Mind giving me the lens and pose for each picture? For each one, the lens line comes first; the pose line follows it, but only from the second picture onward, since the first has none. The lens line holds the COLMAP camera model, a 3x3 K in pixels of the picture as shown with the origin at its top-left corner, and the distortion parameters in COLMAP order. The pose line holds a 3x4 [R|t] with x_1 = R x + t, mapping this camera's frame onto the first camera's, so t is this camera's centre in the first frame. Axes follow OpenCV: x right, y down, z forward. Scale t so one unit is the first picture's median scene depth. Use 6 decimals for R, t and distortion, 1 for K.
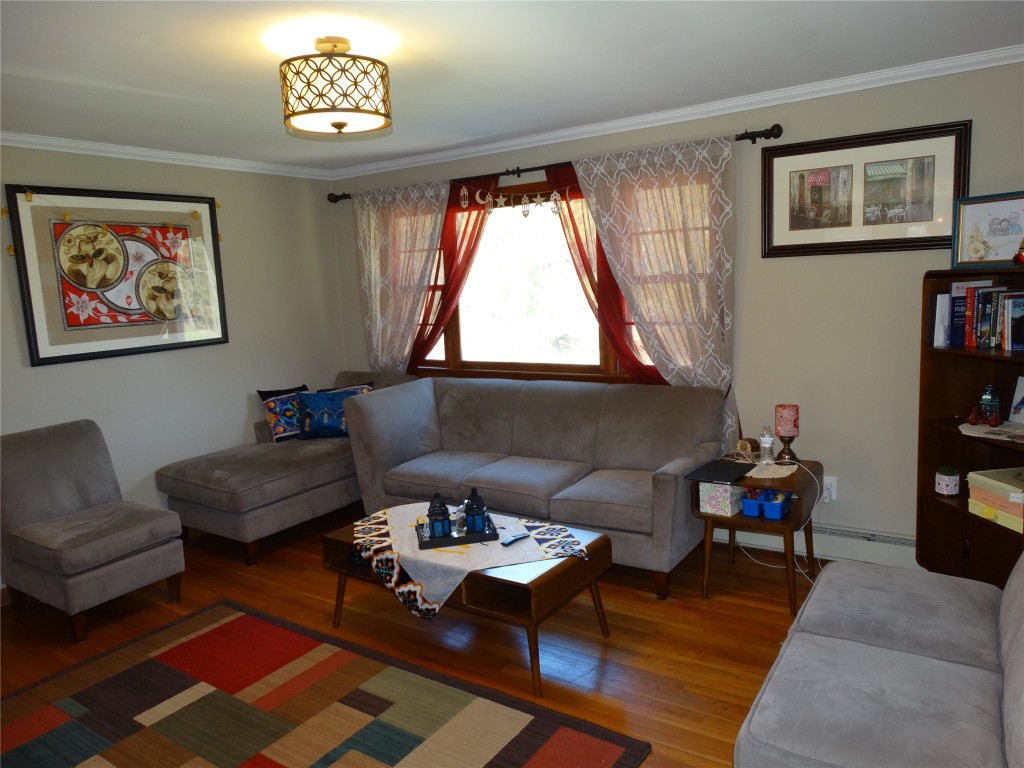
lens RADIAL K [[727.1, 0, 512.2], [0, 727.1, 382.4], [0, 0, 1]] dist [-0.004166, 0.003315]
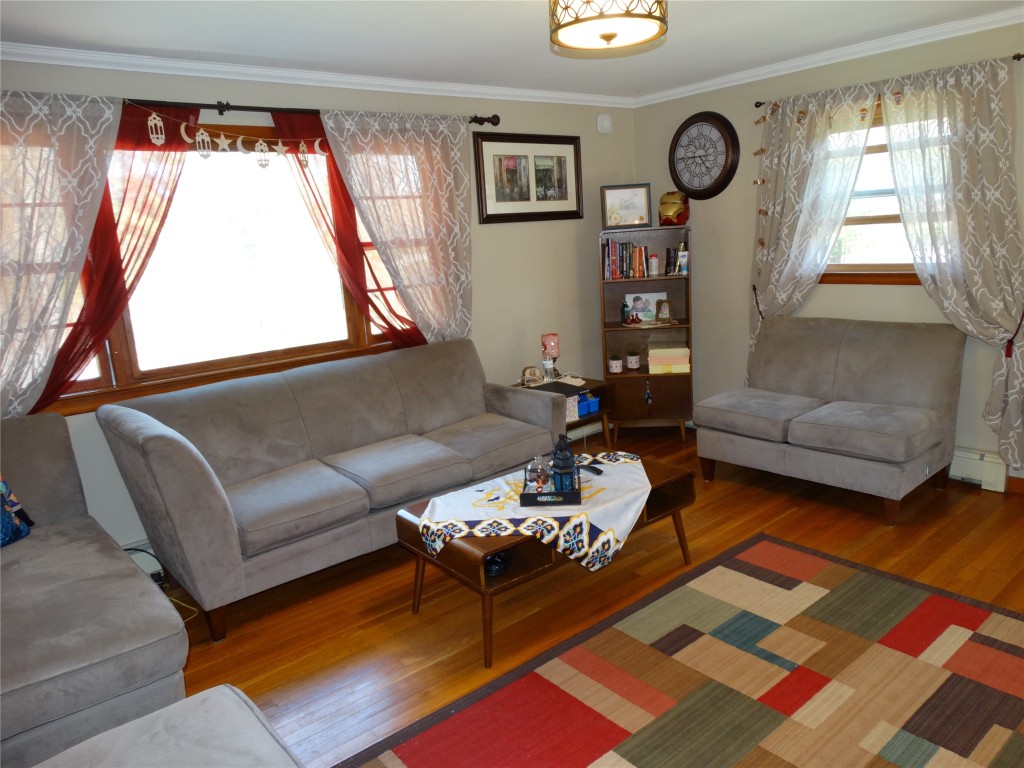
lens RADIAL K [[727.1, 0, 513.5], [0, 727.1, 386.3], [0, 0, 1]] dist [-0.004166, 0.003315]
pose [[0.277765, -0.166839, 0.946050, -0.844685], [0.189892, 0.974907, 0.116174, -0.039029], [-0.941694, 0.147378, 0.302477, 0.637030]]
